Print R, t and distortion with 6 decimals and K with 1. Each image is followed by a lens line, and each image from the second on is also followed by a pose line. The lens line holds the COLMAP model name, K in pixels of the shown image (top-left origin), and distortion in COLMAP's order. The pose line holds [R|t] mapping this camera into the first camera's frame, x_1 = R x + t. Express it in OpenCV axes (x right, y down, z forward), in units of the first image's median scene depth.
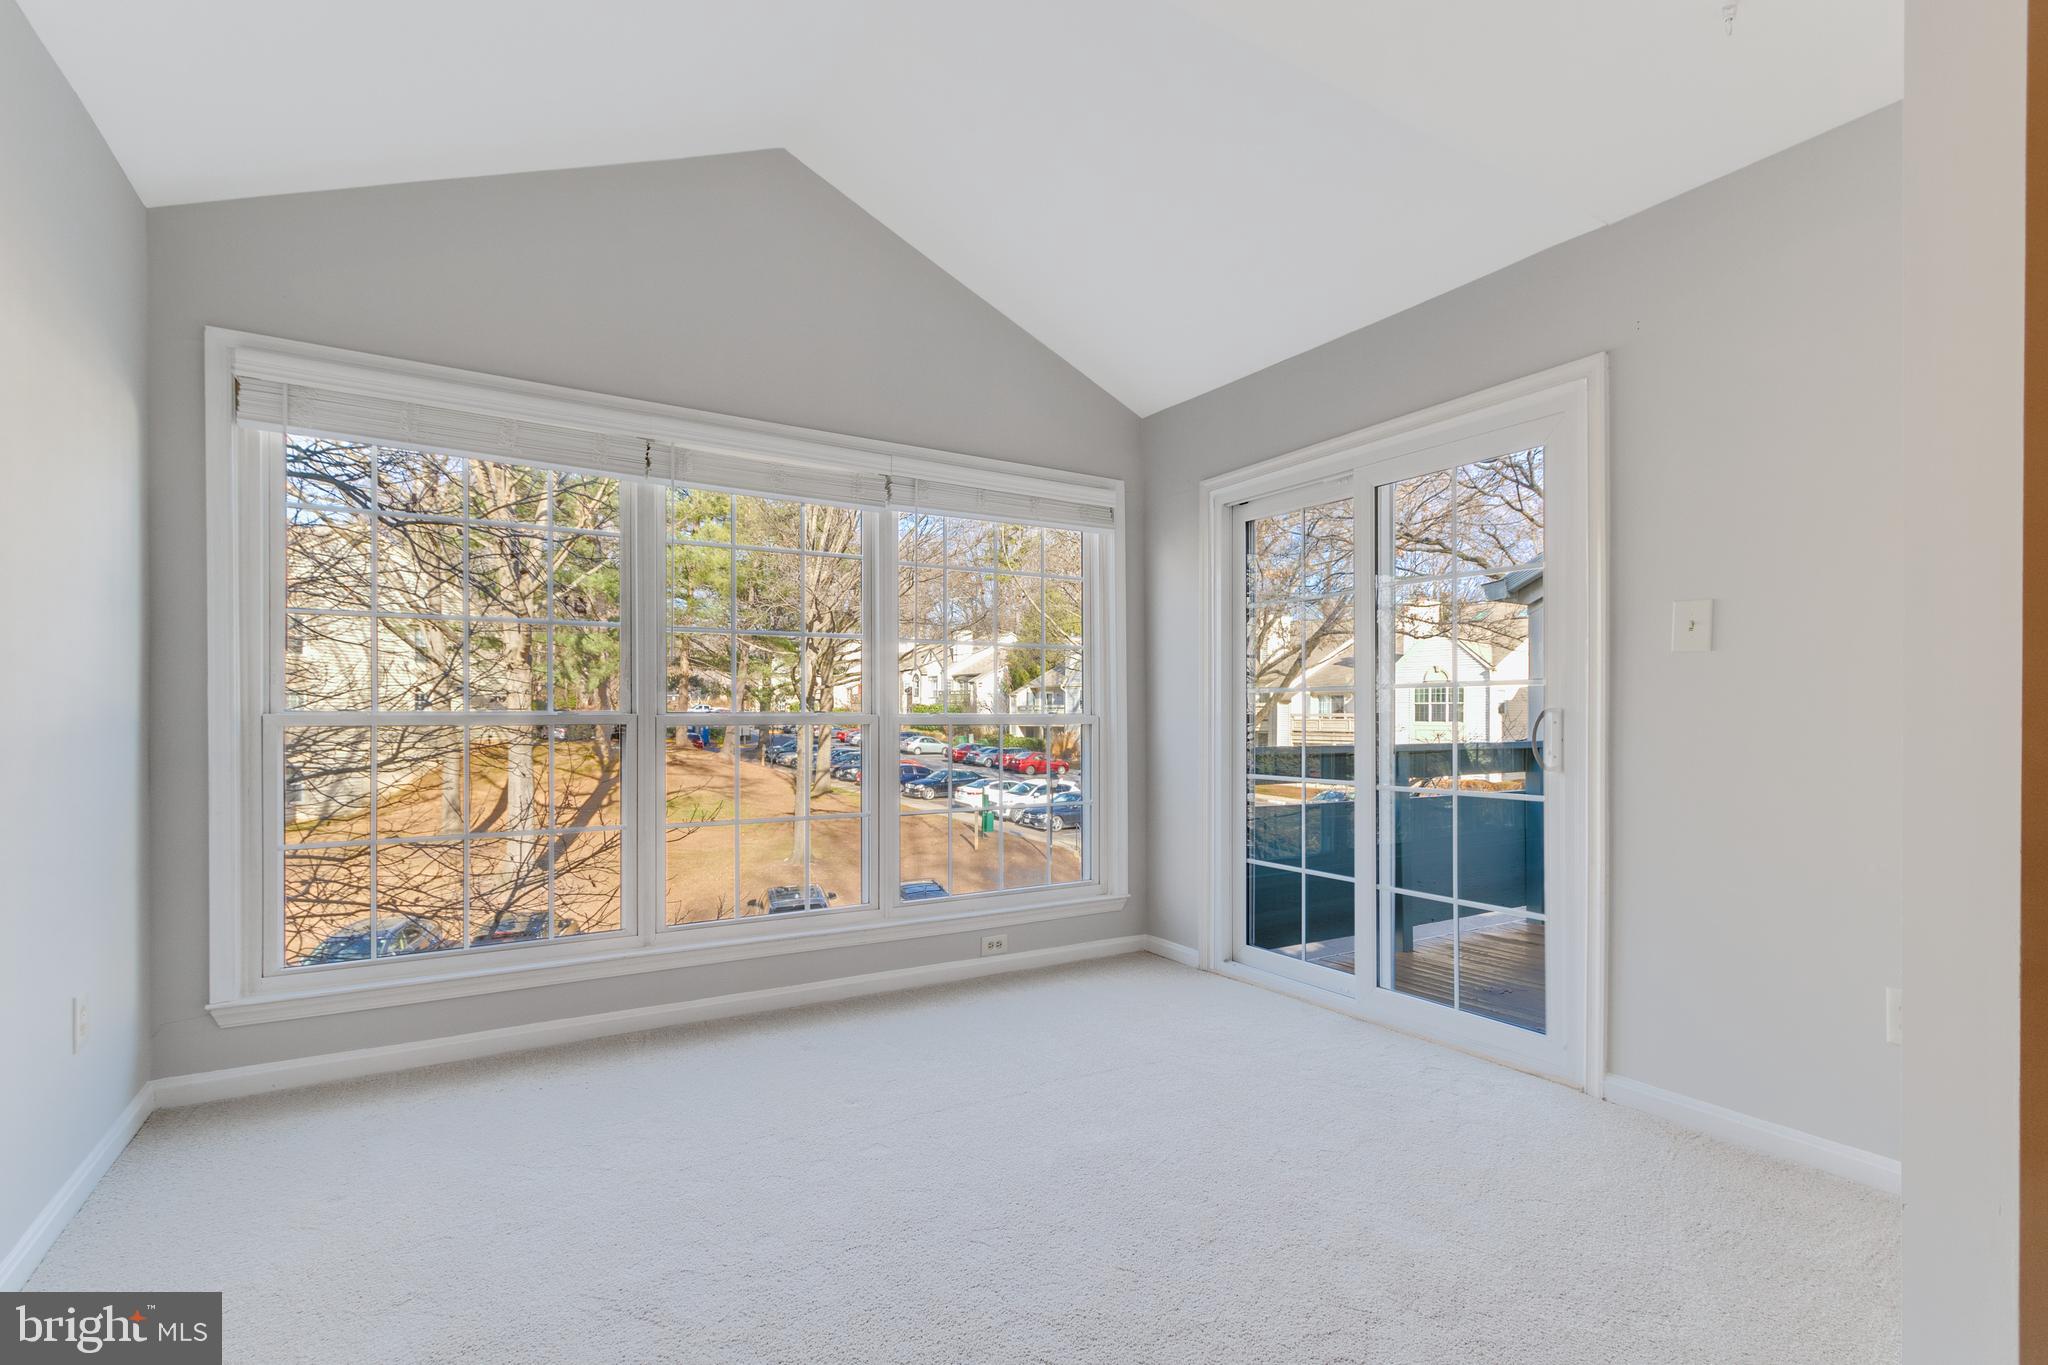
lens RADIAL K [[944.4, 0, 1030.4], [0, 944.4, 709.7], [0, 0, 1]] dist [0.005827, -0.002702]
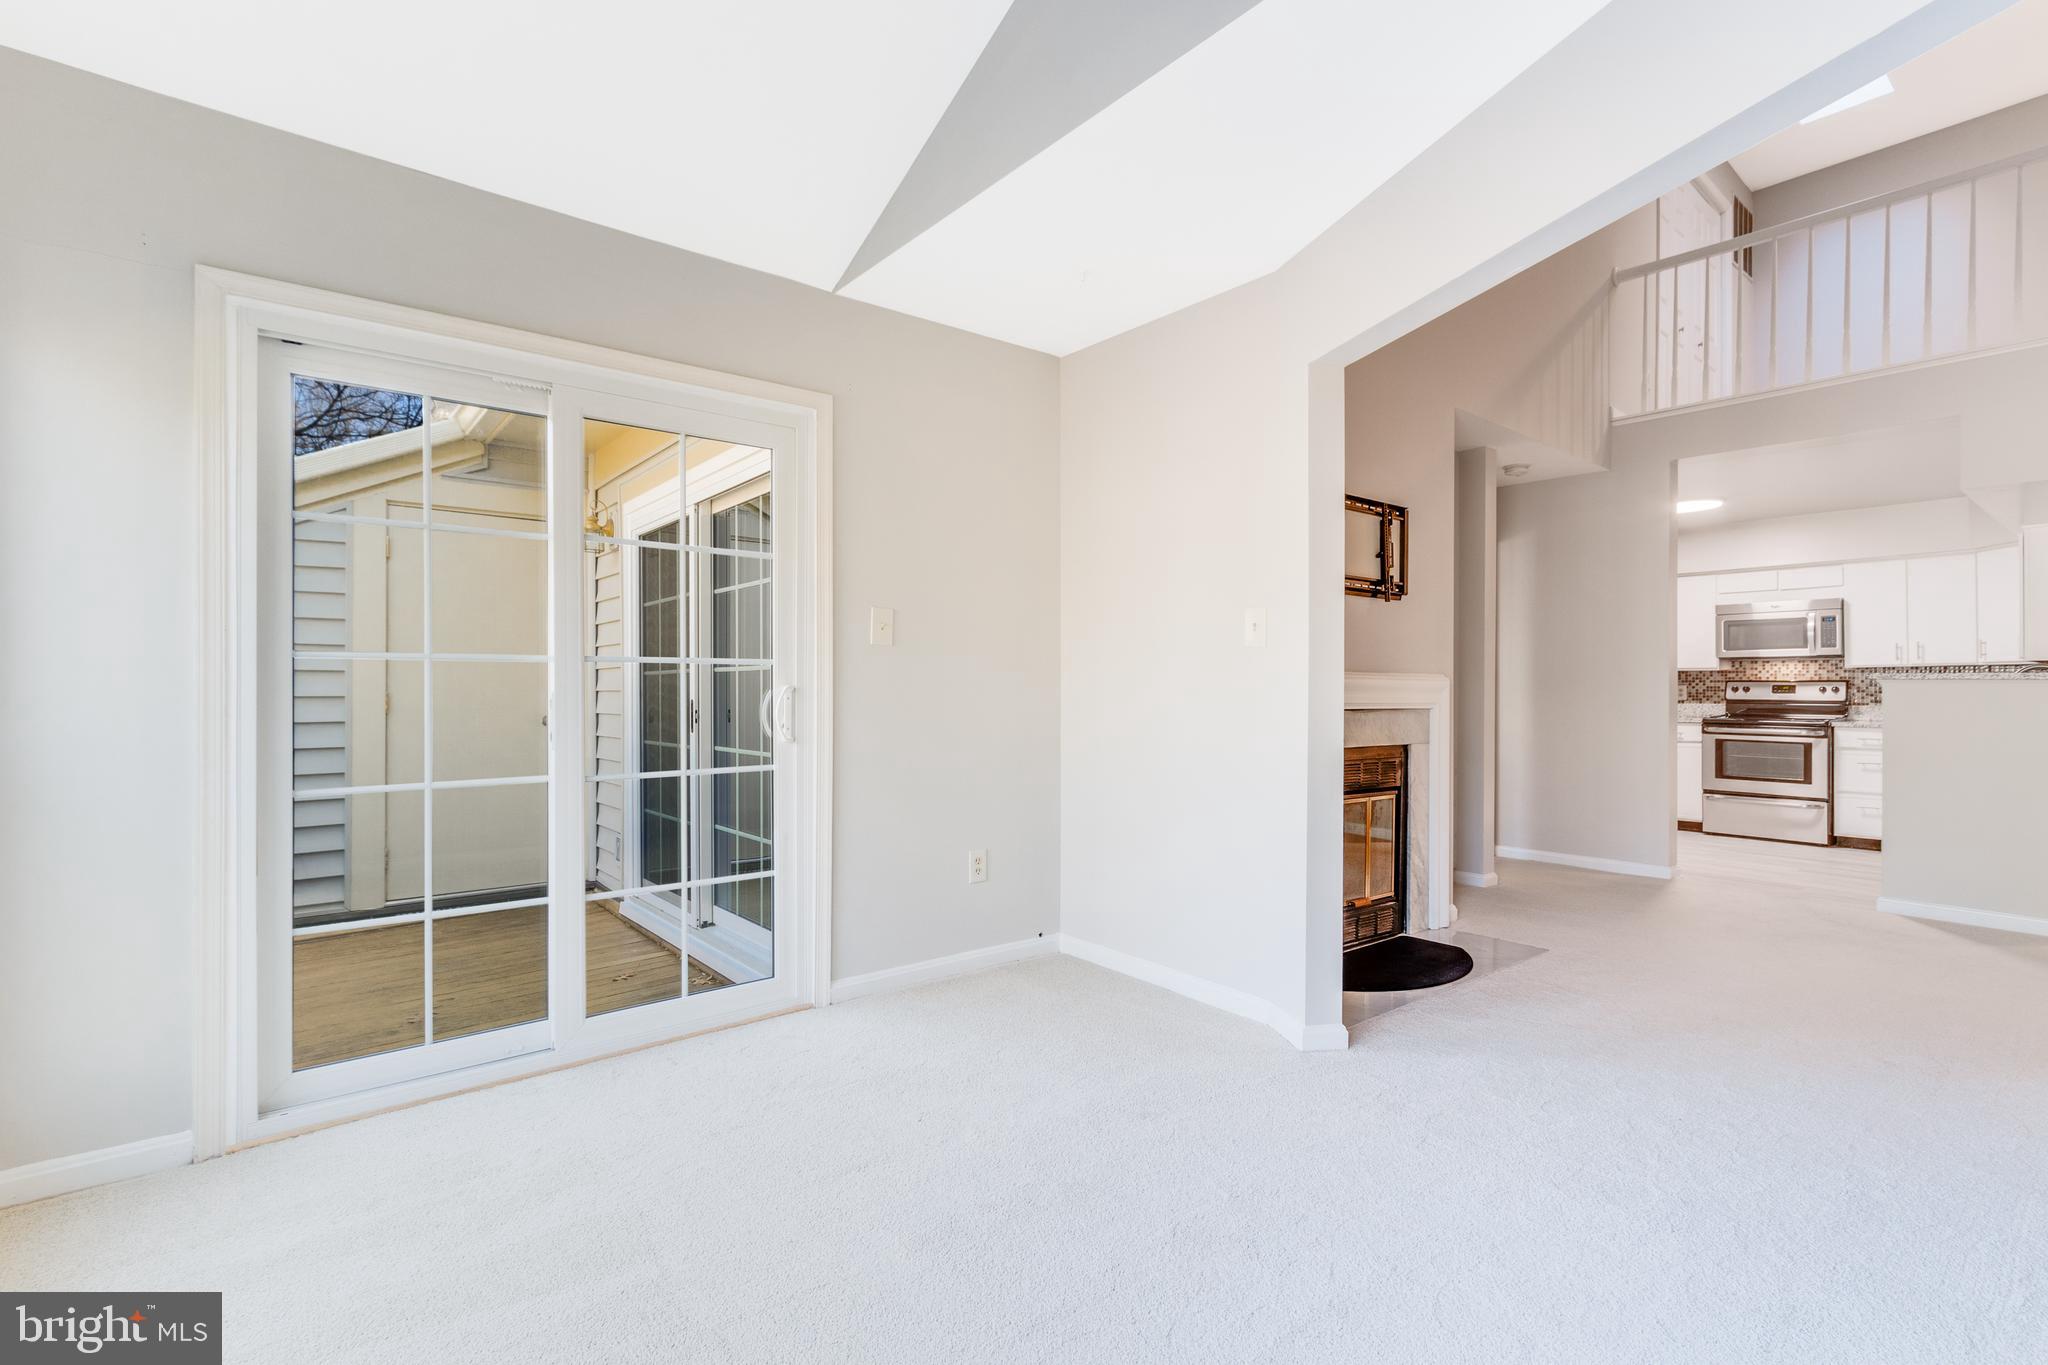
lens RADIAL K [[944.4, 0, 1062.7], [0, 944.4, 684.5], [0, 0, 1]] dist [0.005827, -0.002702]
pose [[-0.150755, 0.004301, 0.988562, -0.036943], [-0.005149, 0.999974, -0.005136, 0.000029], [-0.988558, -0.005865, -0.150729, 0.050106]]
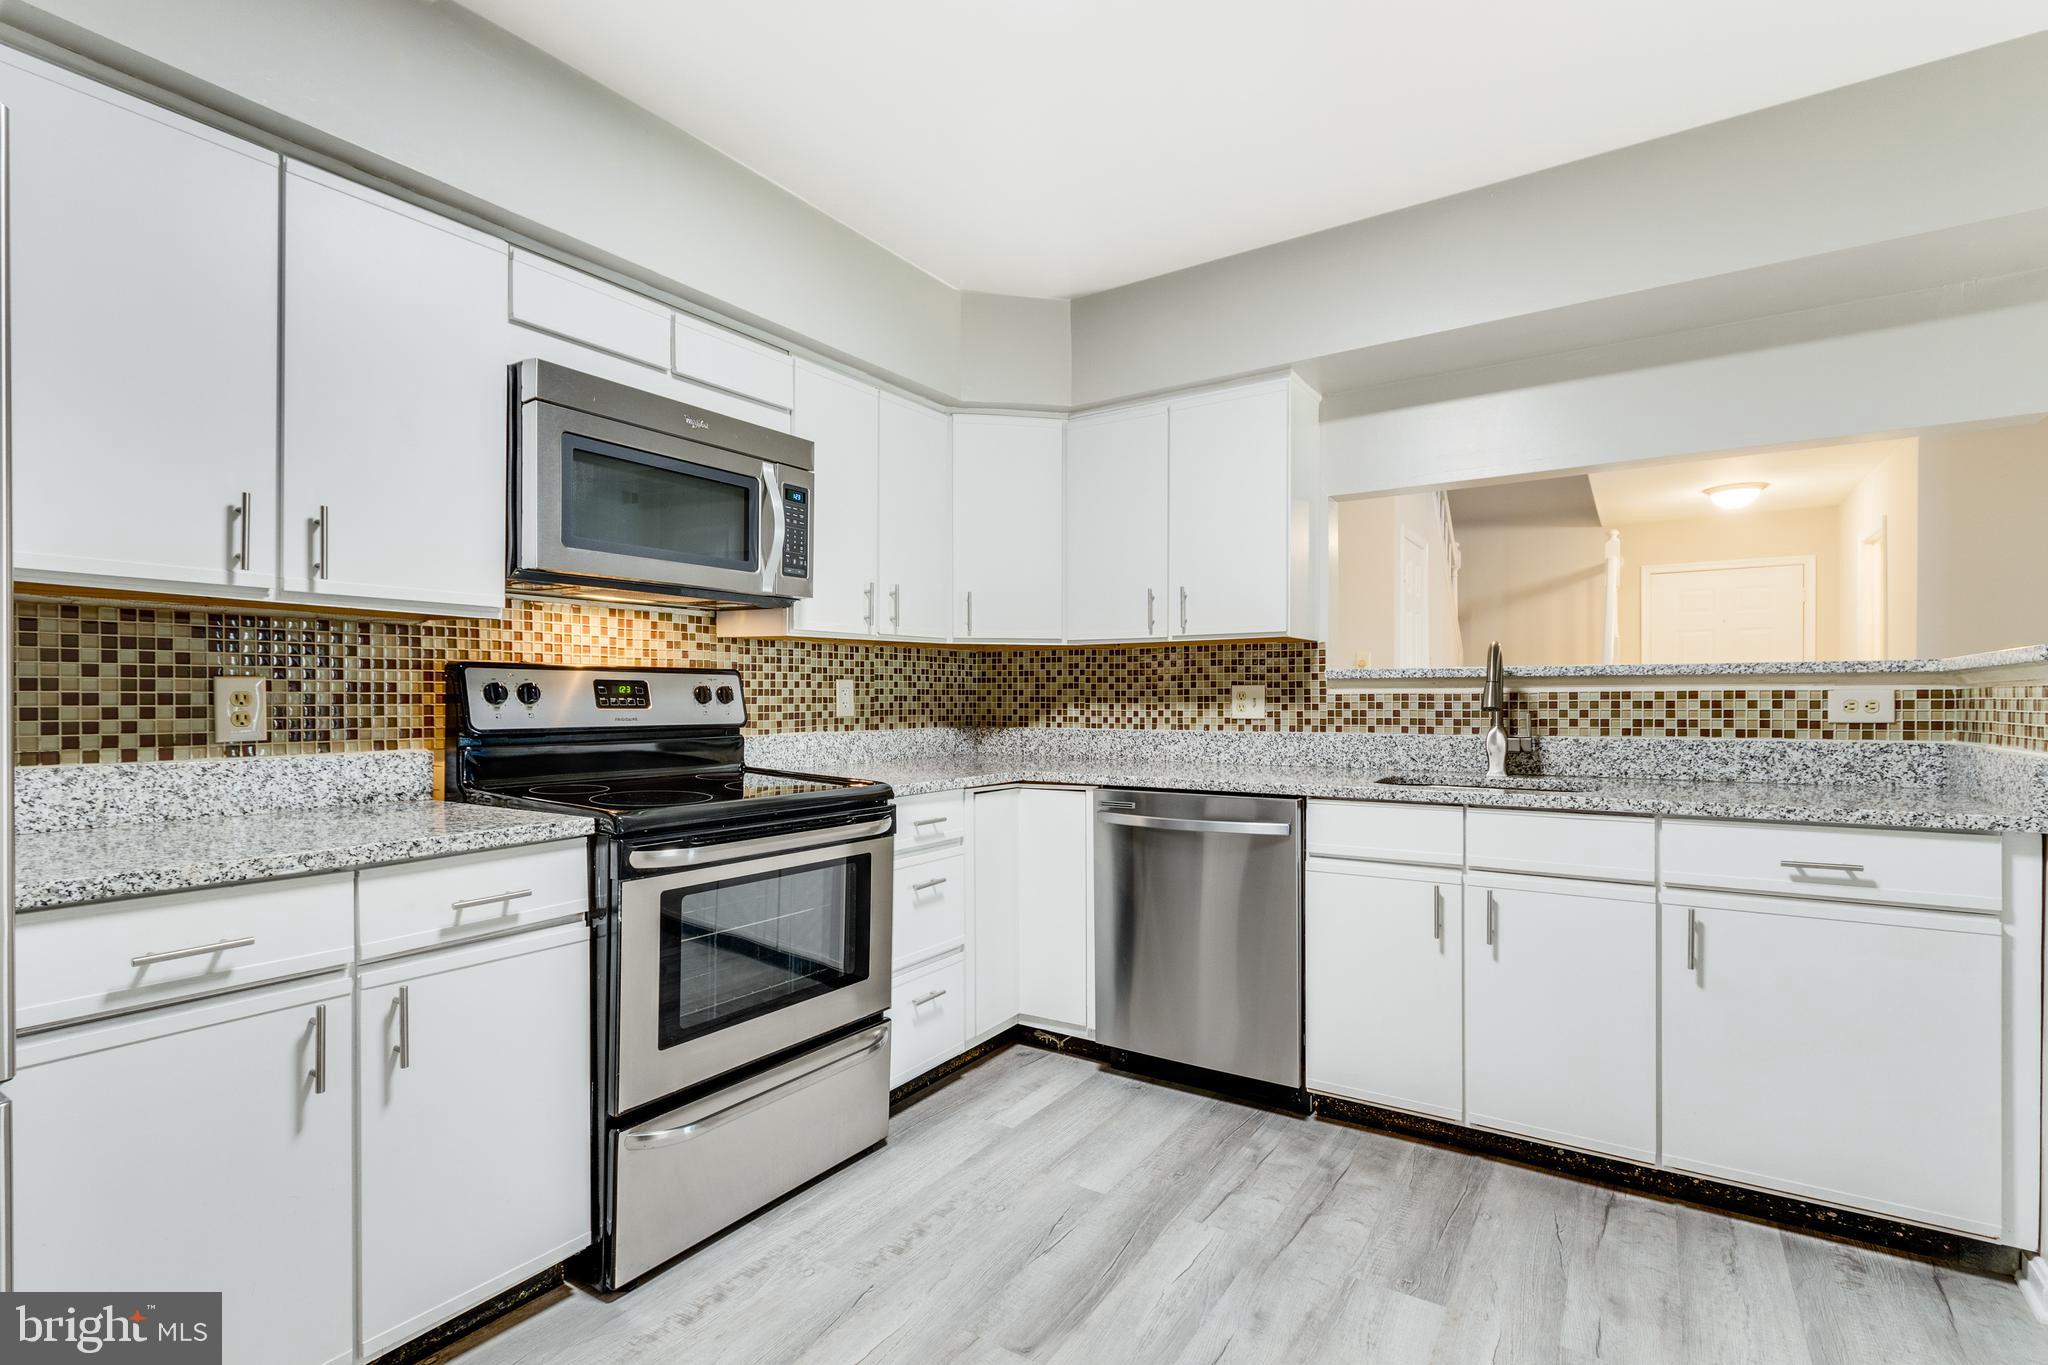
lens RADIAL K [[960.1, 0, 1019.7], [0, 960.1, 700.0], [0, 0, 1]] dist [0.002057, -0.000385]
pose [[-0.910003, 0.004533, -0.414577, 0.111813], [0.005368, 0.999985, -0.000847, -0.000125], [0.414567, -0.002996, -0.910014, -0.043060]]
